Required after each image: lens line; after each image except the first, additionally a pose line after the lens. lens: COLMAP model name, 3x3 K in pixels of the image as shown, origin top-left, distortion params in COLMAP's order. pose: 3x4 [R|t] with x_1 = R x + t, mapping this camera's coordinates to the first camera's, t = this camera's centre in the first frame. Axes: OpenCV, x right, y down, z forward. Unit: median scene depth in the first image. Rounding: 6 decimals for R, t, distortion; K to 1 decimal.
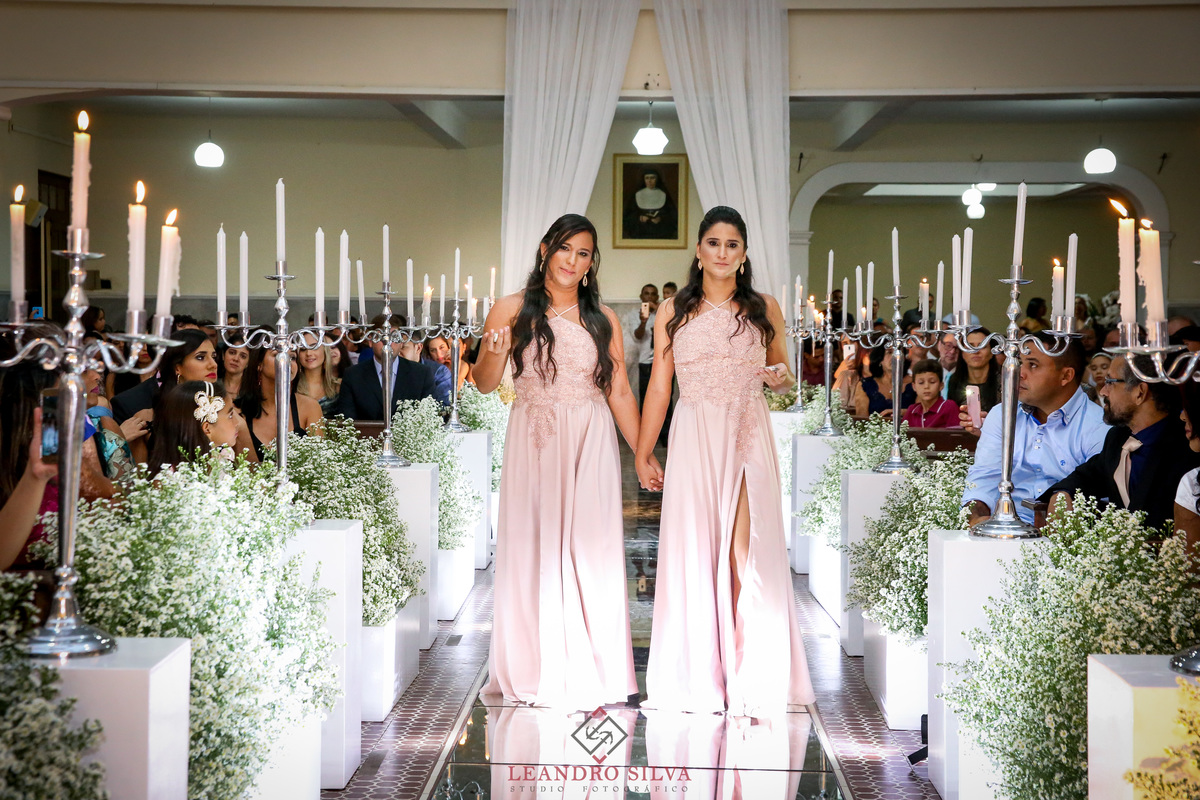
lens RADIAL K [[1886.5, 0, 600.0], [0, 1886.5, 400.0], [0, 0, 1]] dist [0.243352, -0.014248]
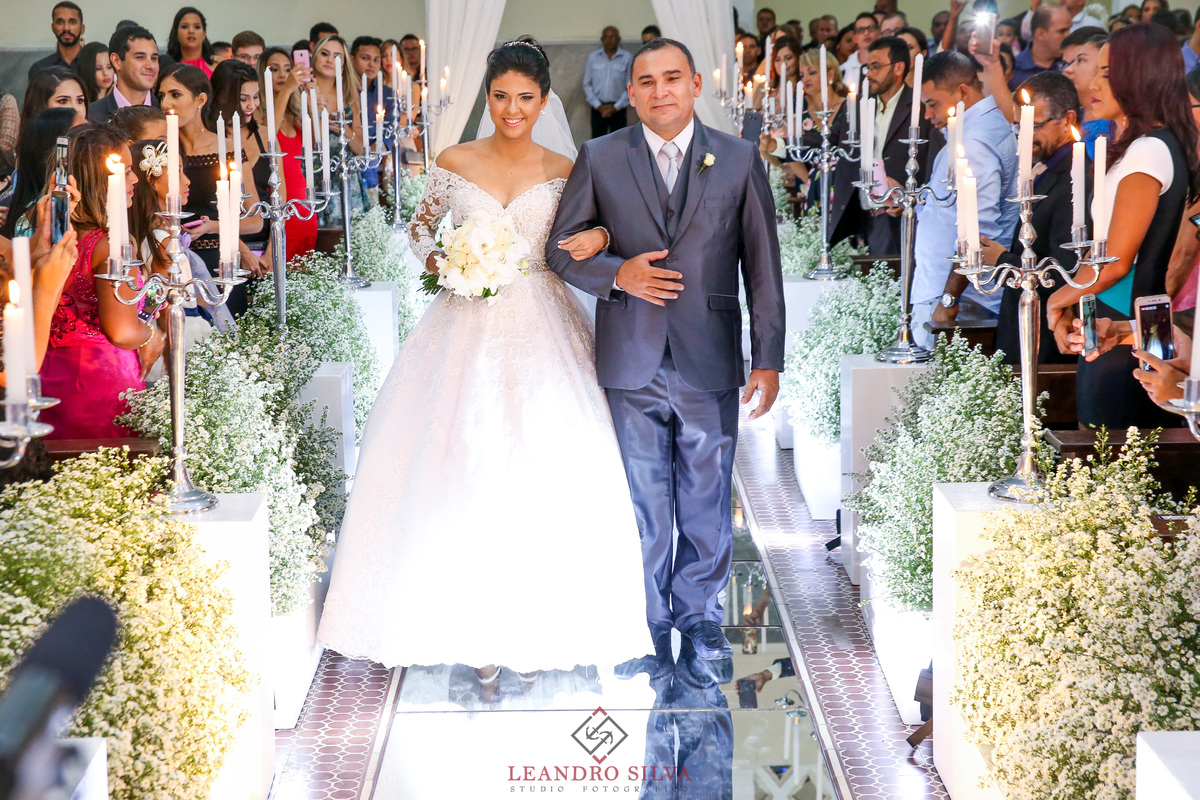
lens RADIAL K [[2022.2, 0, 600.0], [0, 2022.2, 400.0], [0, 0, 1]] dist [0.522169, 0.010426]
pose [[0.999083, -0.030028, 0.030532, -0.014137], [0.026060, 0.992073, 0.122934, -0.064896], [-0.033982, -0.122025, 0.991945, -0.248138]]
